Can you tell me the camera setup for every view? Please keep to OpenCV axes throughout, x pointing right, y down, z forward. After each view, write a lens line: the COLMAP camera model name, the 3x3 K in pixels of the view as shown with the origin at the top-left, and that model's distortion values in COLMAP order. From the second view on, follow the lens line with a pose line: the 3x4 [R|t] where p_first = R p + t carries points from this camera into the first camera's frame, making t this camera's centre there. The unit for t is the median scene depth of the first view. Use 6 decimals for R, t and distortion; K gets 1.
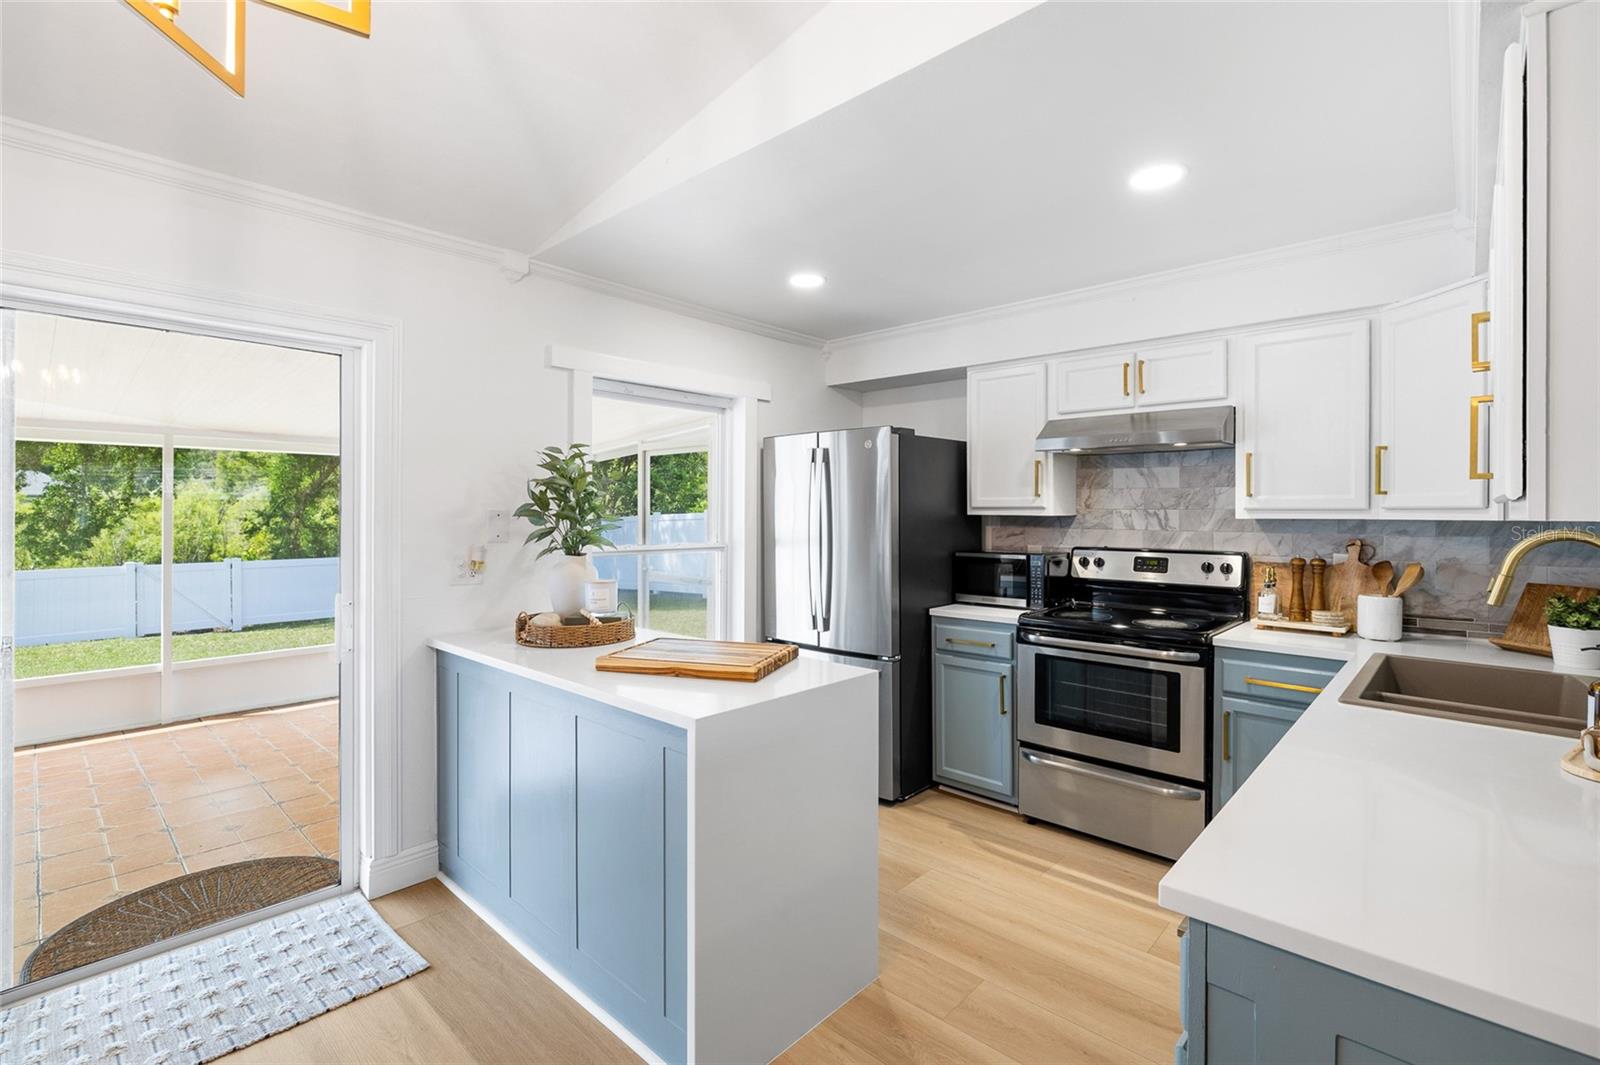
lens RADIAL K [[721.7, 0, 796.6], [0, 721.7, 513.2], [0, 0, 1]] dist [-0.008183, 0.001711]
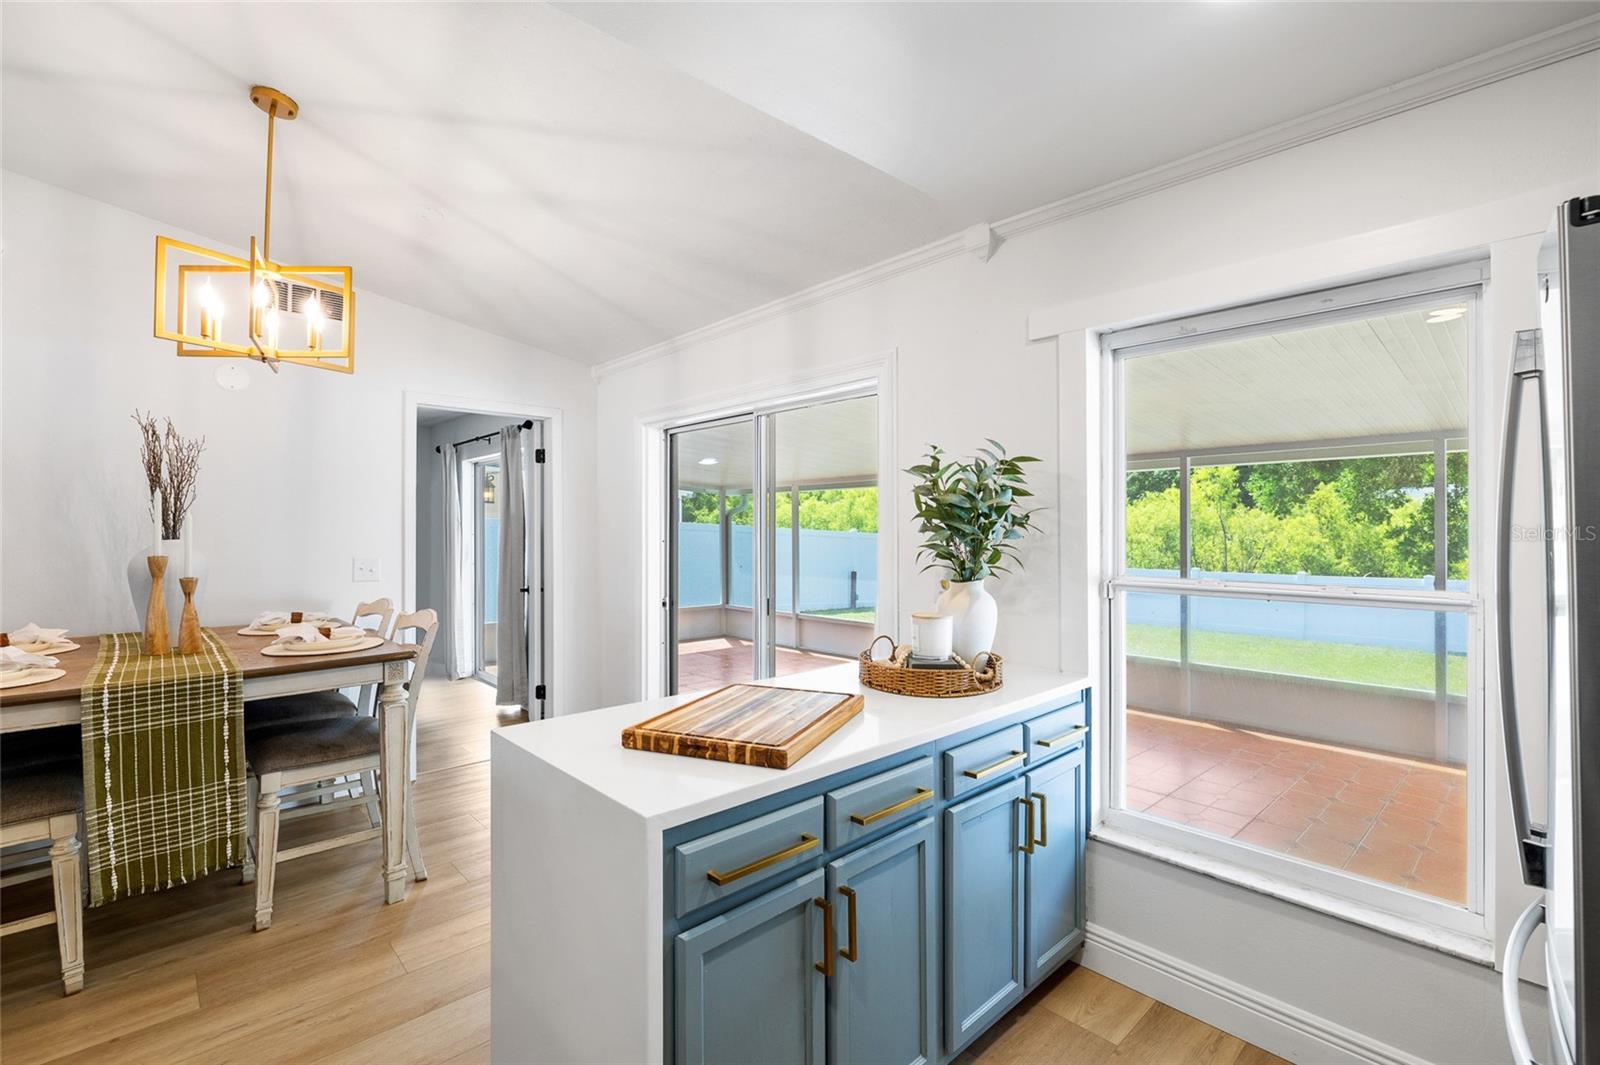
lens RADIAL K [[721.7, 0, 803.2], [0, 721.7, 526.6], [0, 0, 1]] dist [-0.008183, 0.001711]
pose [[-0.058720, -0.001653, -0.998273, 0.428442], [0.002699, 0.999995, -0.001814, -0.000563], [0.998271, -0.002801, -0.058715, 0.749308]]
